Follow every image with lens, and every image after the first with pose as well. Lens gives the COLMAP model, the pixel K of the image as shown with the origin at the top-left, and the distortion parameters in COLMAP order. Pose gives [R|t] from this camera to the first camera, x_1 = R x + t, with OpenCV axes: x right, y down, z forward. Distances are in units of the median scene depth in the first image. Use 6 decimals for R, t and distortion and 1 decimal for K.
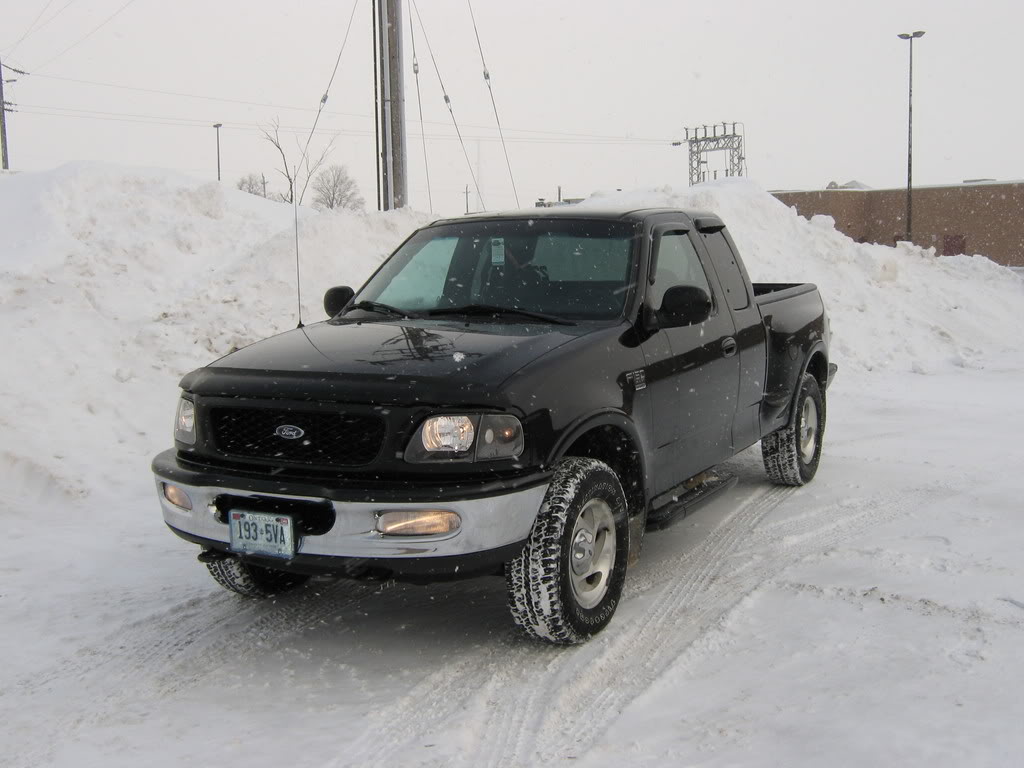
lens RADIAL K [[1175.7, 0, 534.9], [0, 1175.7, 383.7], [0, 0, 1]] dist [-0.087224, 0.014040]
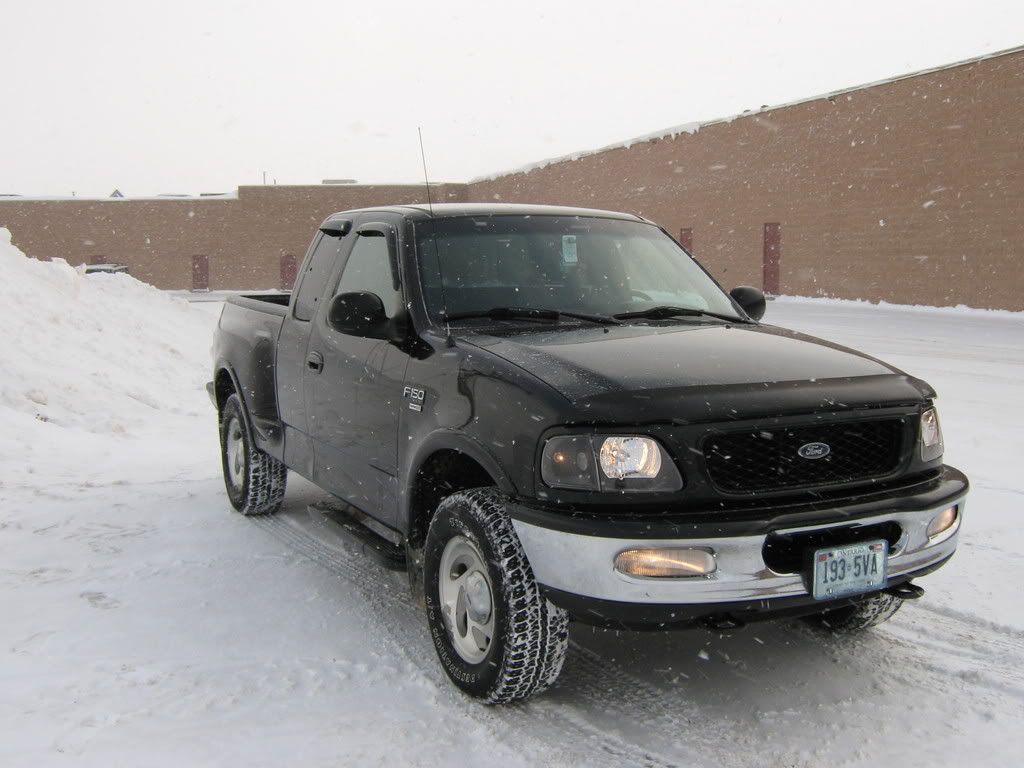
lens RADIAL K [[1175.7, 0, 534.9], [0, 1175.7, 383.7], [0, 0, 1]] dist [-0.087224, 0.014040]
pose [[0.560251, -0.069521, 0.825400, -1.026669], [0.086997, 0.995899, 0.024832, -0.046555], [-0.823742, 0.057895, 0.564002, 0.682739]]
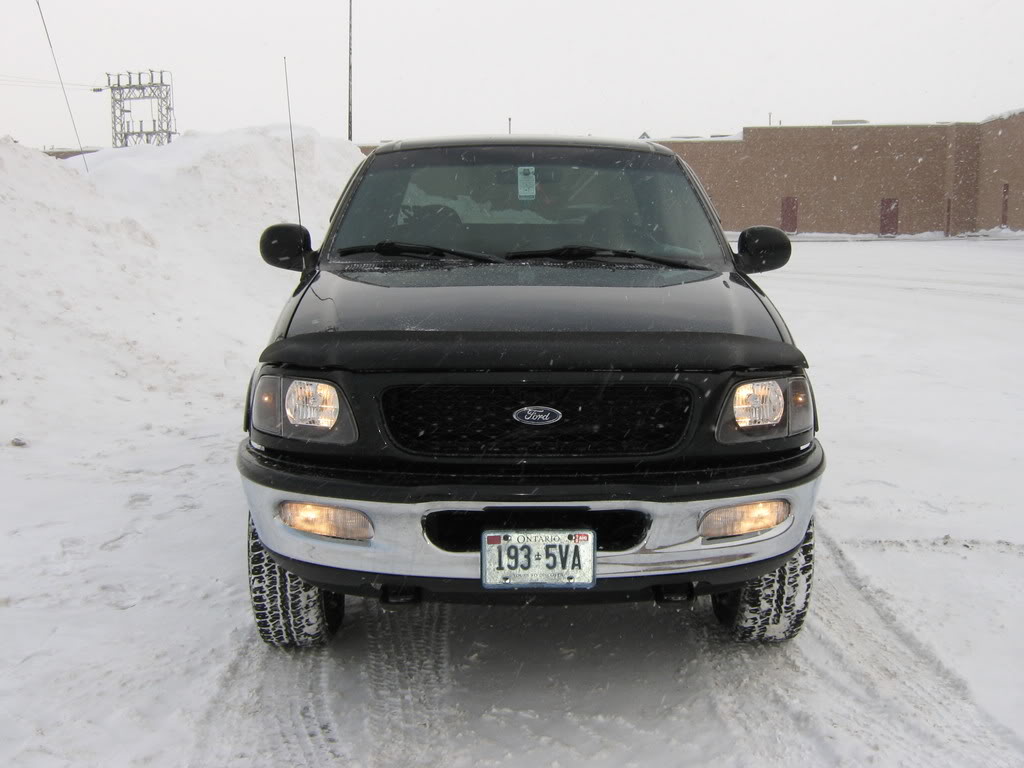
lens RADIAL K [[1175.7, 0, 534.9], [0, 1175.7, 383.7], [0, 0, 1]] dist [-0.087224, 0.014040]
pose [[0.868895, -0.052857, 0.492167, -0.568851], [0.035517, 0.998377, 0.044520, -0.011078], [-0.493721, -0.021203, 0.869362, 0.366731]]
